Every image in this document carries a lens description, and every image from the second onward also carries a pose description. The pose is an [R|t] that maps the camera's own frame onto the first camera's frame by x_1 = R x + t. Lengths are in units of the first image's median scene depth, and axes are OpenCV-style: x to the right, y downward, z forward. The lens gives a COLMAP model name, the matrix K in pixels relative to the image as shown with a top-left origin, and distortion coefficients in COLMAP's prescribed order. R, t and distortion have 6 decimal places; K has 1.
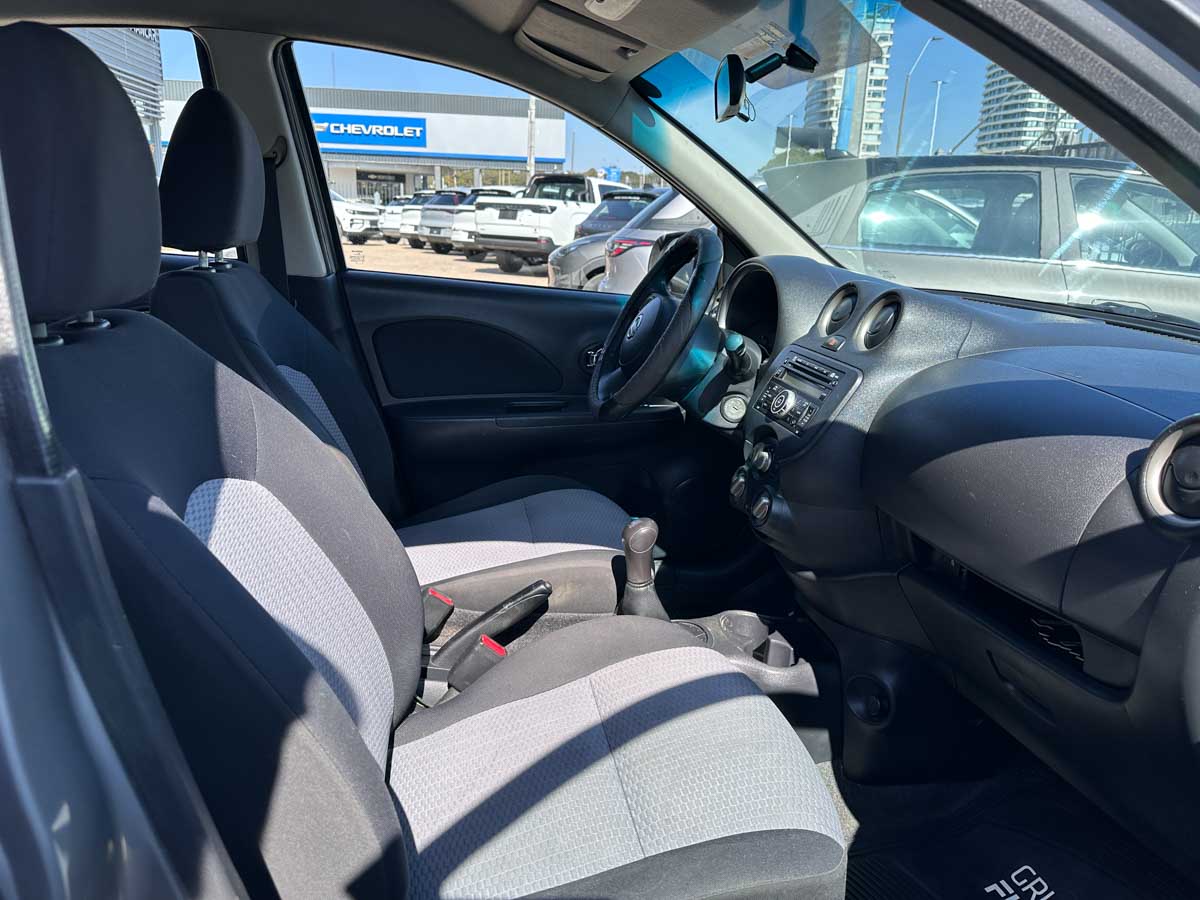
lens RADIAL K [[816.6, 0, 654.5], [0, 816.6, 415.9], [0, 0, 1]] dist [0.133665, -0.195282]
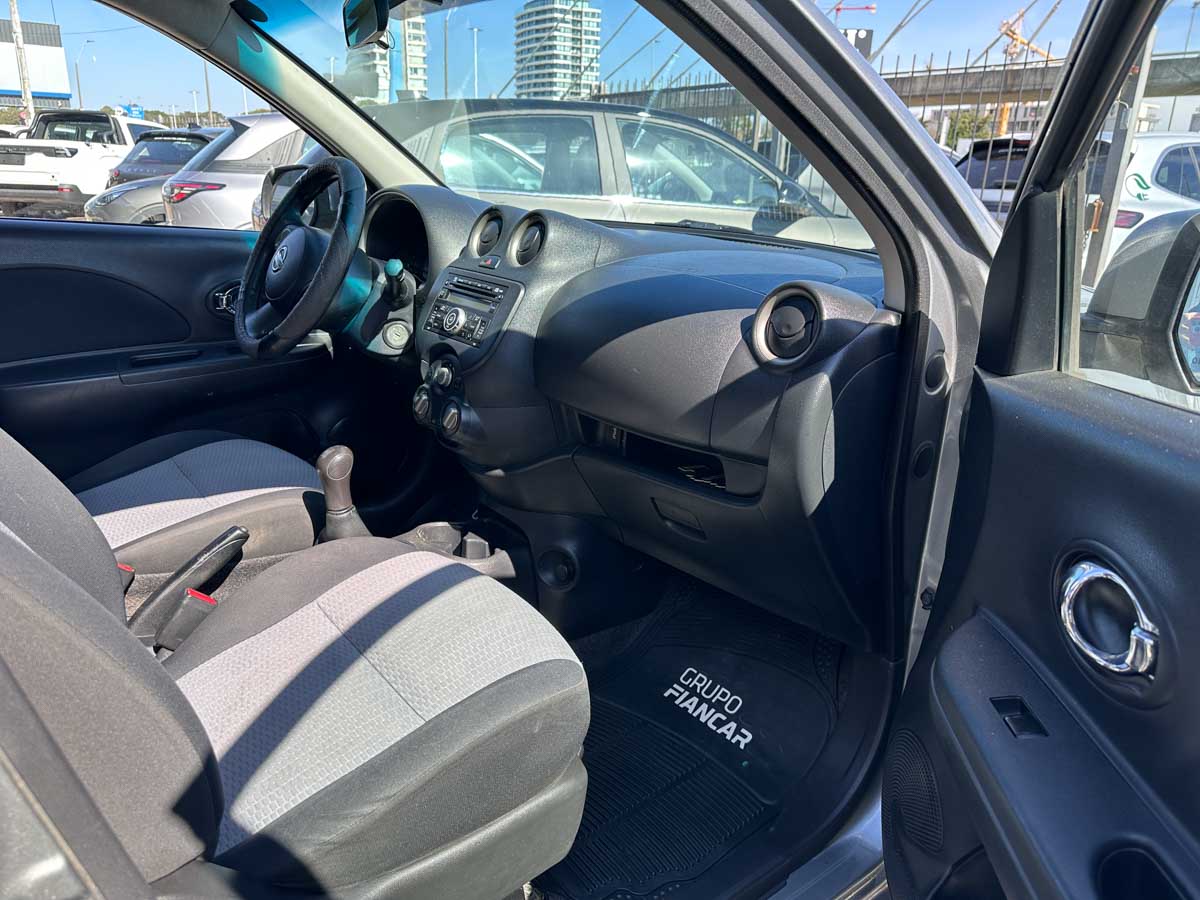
lens RADIAL K [[831.4, 0, 604.6], [0, 831.4, 425.9], [0, 0, 1]] dist [0.055403, -0.052600]
pose [[0.891317, -0.147401, 0.428750, -0.149293], [0.120255, 0.988664, 0.089901, 0.044315], [-0.437141, -0.028571, 0.898939, -0.071786]]
